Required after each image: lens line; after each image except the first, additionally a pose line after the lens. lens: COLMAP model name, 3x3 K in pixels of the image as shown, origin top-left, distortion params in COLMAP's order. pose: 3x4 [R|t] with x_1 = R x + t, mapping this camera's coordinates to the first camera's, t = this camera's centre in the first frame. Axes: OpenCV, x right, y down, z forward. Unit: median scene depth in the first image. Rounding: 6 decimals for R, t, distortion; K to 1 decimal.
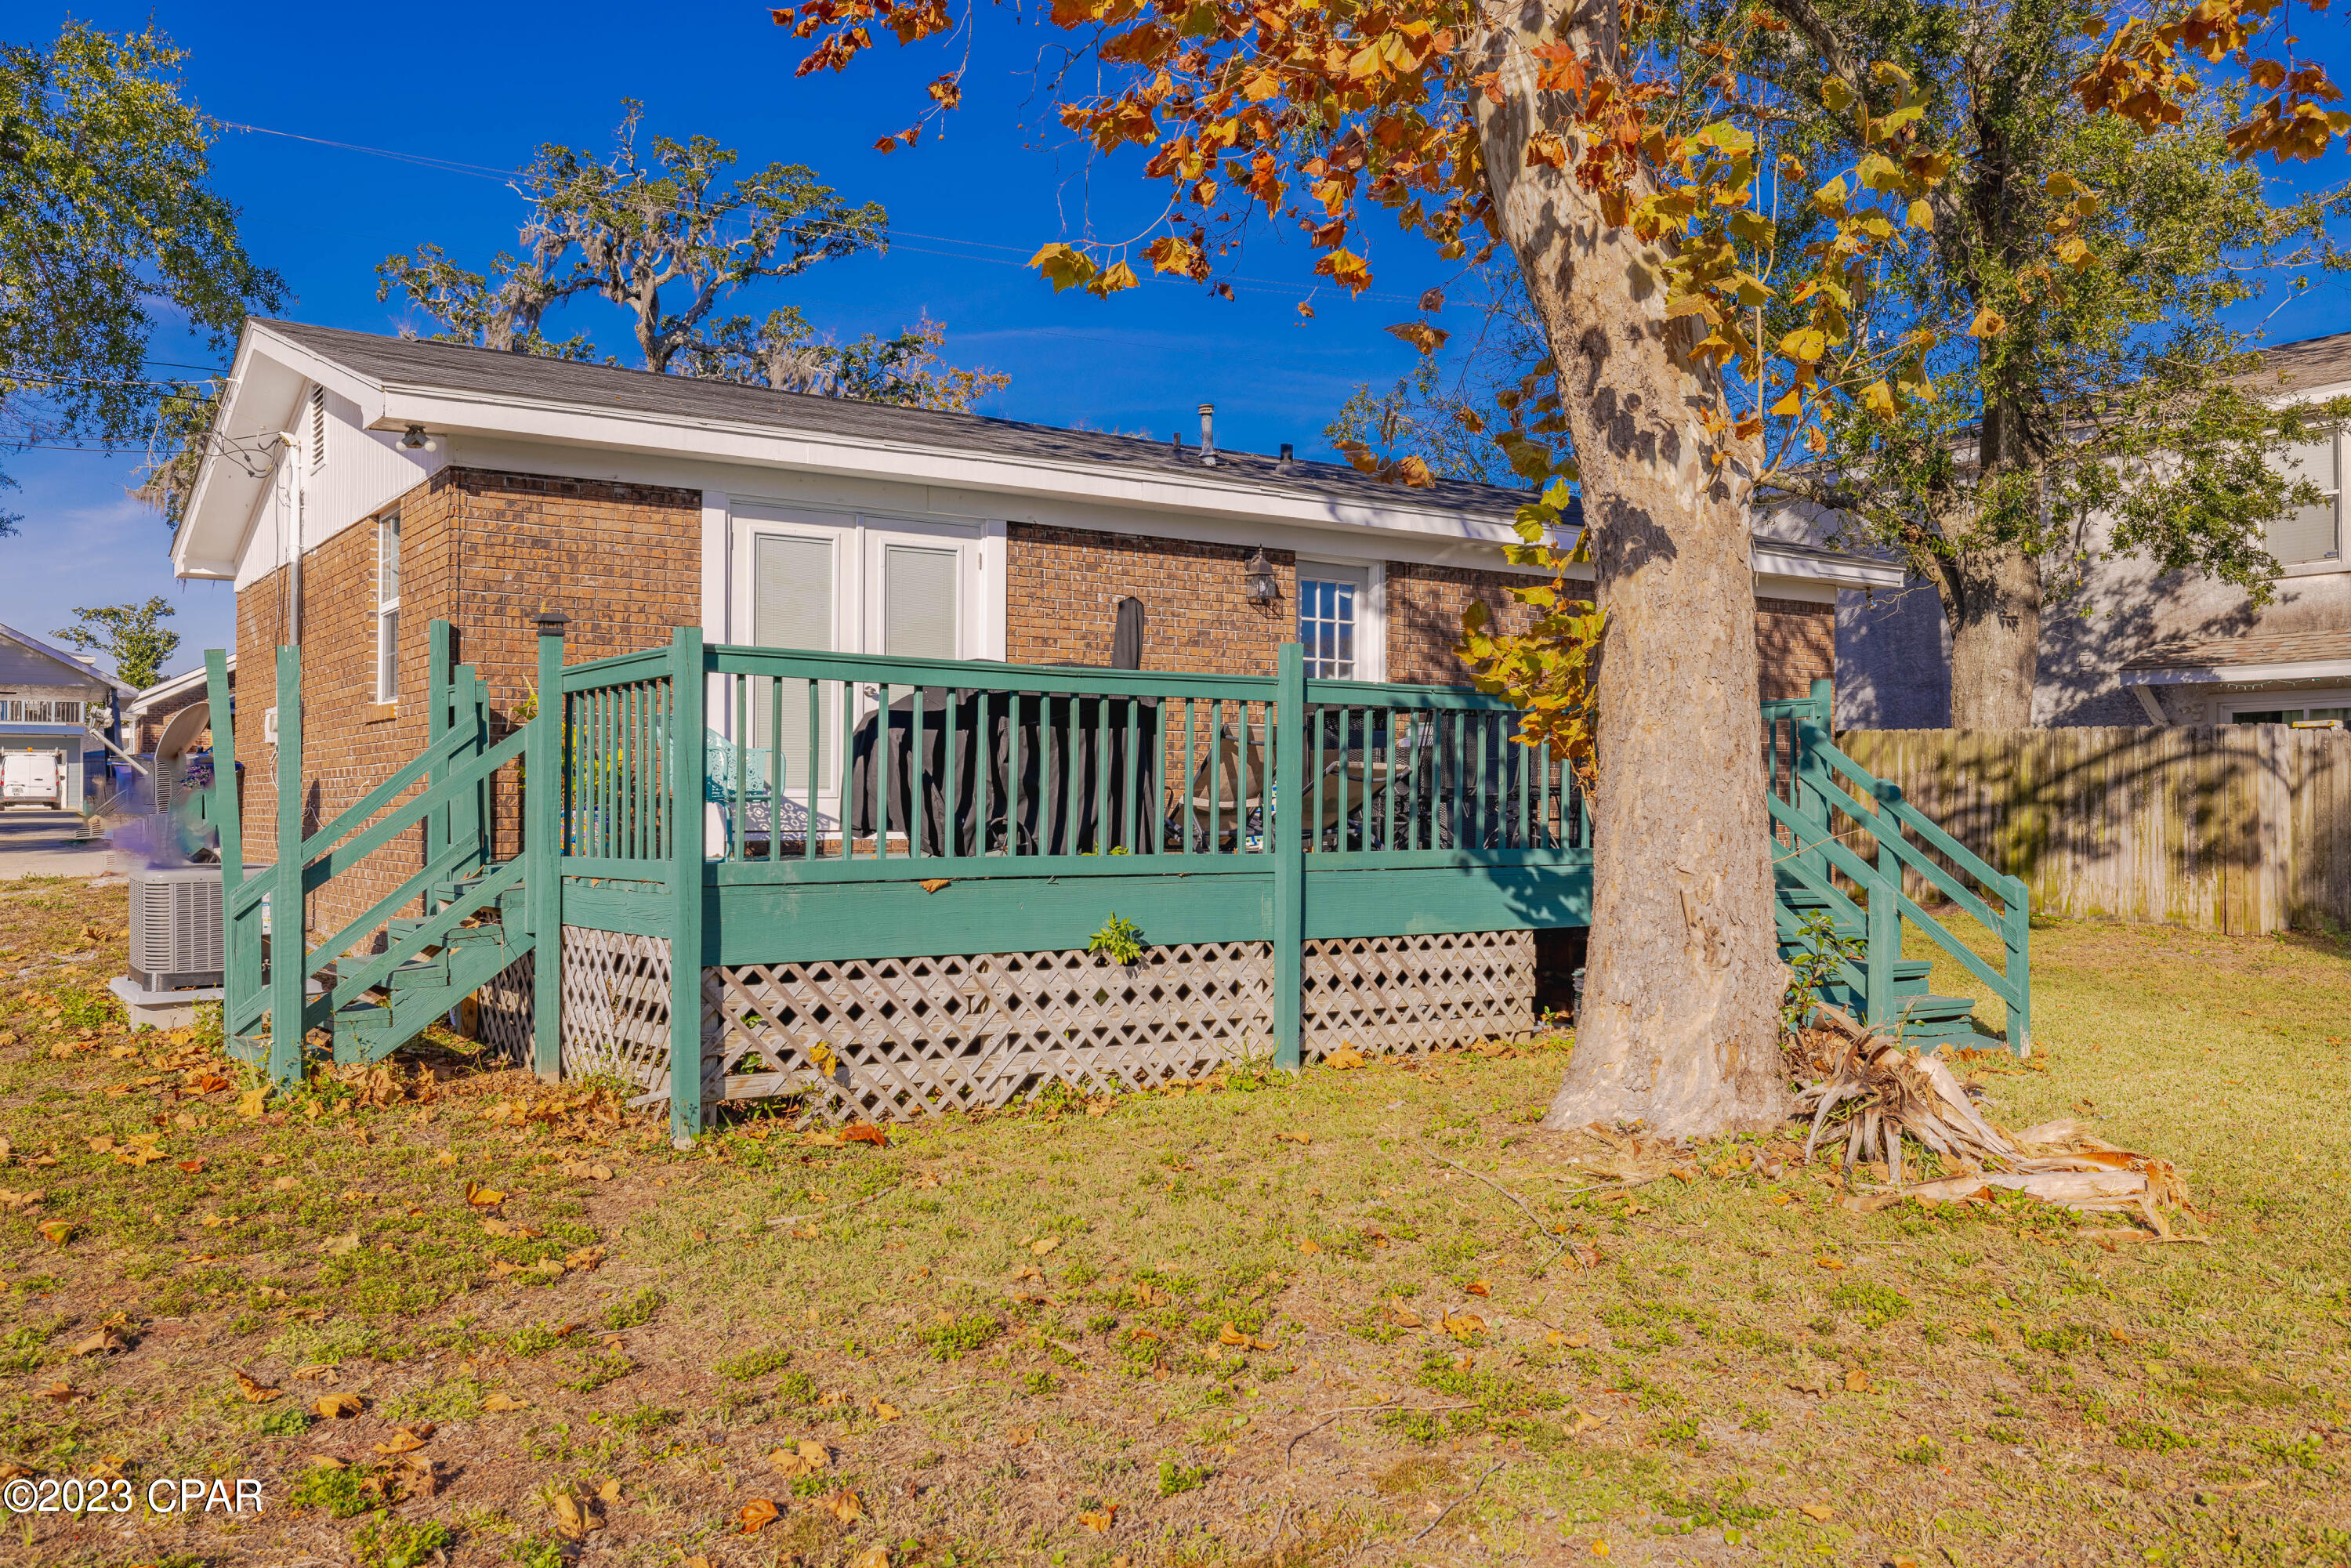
lens RADIAL K [[1928.5, 0, 1176.8], [0, 1928.5, 827.6], [0, 0, 1]] dist [-0.009812, -0.000019]
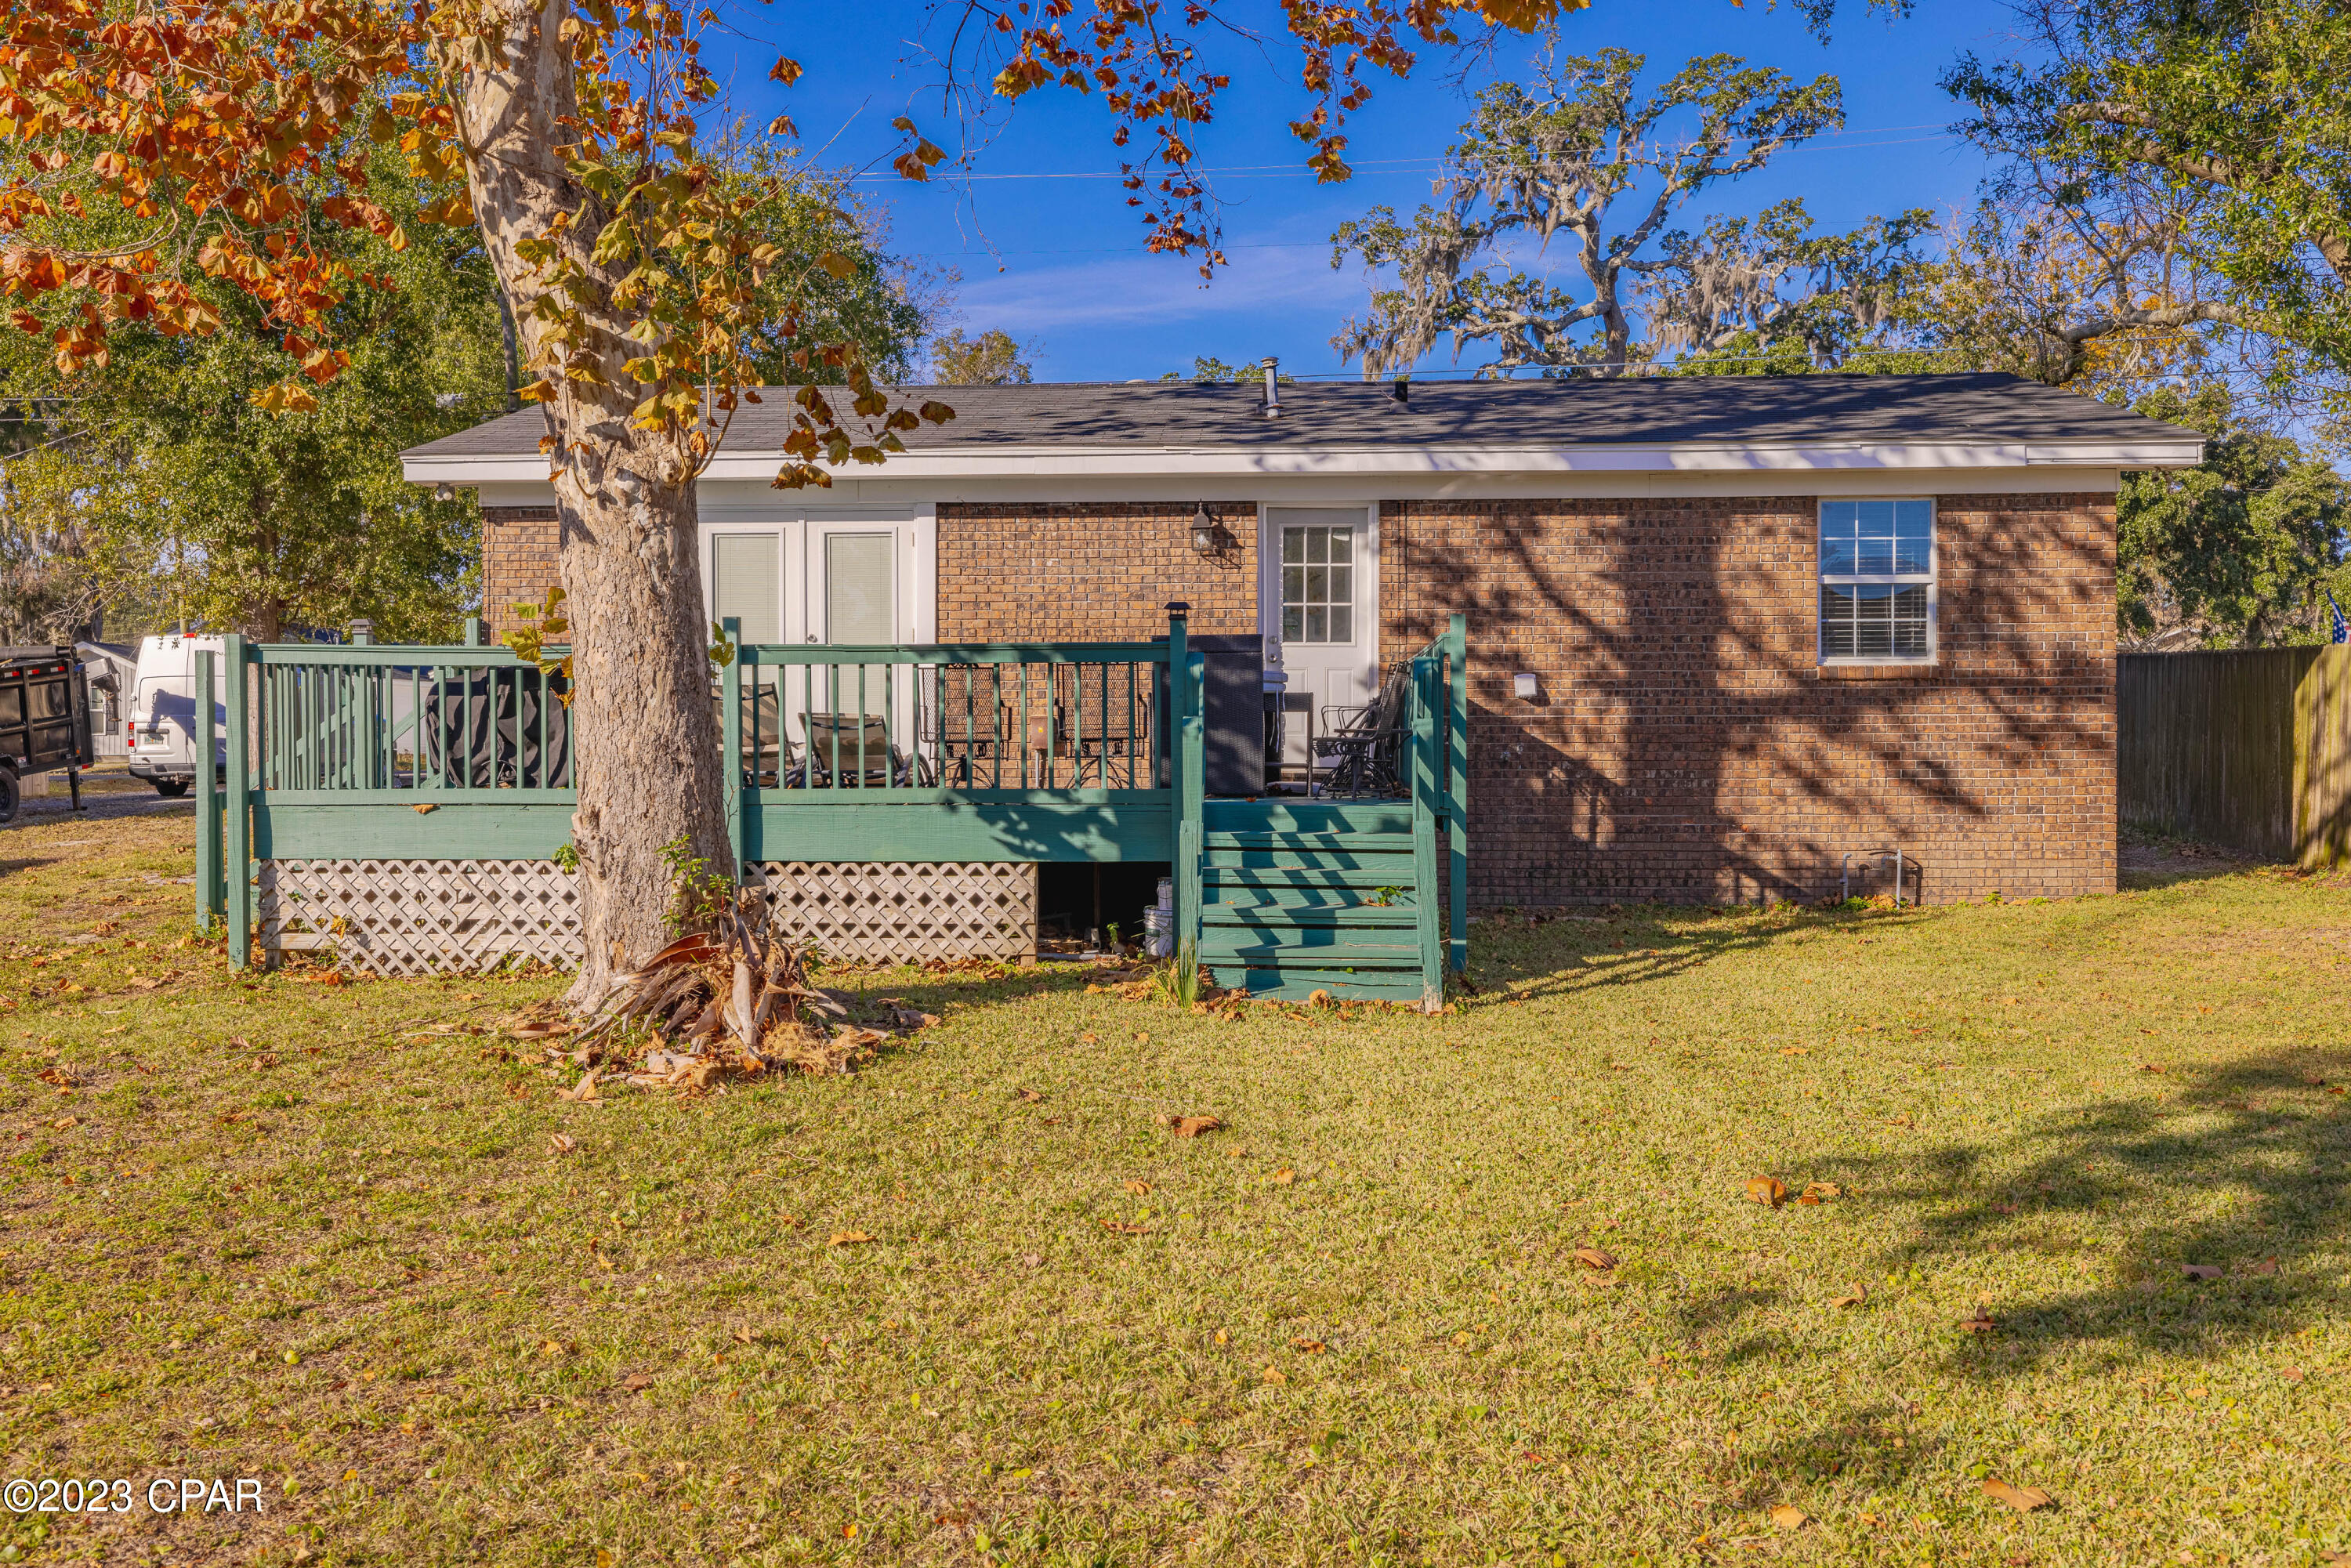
lens RADIAL K [[2169.8, 0, 1175.5], [0, 2169.8, 784.0], [0, 0, 1]] dist [-0.000134, -0.001138]
pose [[0.774984, 0.006588, -0.631947, 1.012044], [-0.003209, 0.999974, 0.006489, 0.000155], [0.631973, -0.003001, 0.774984, 0.101481]]
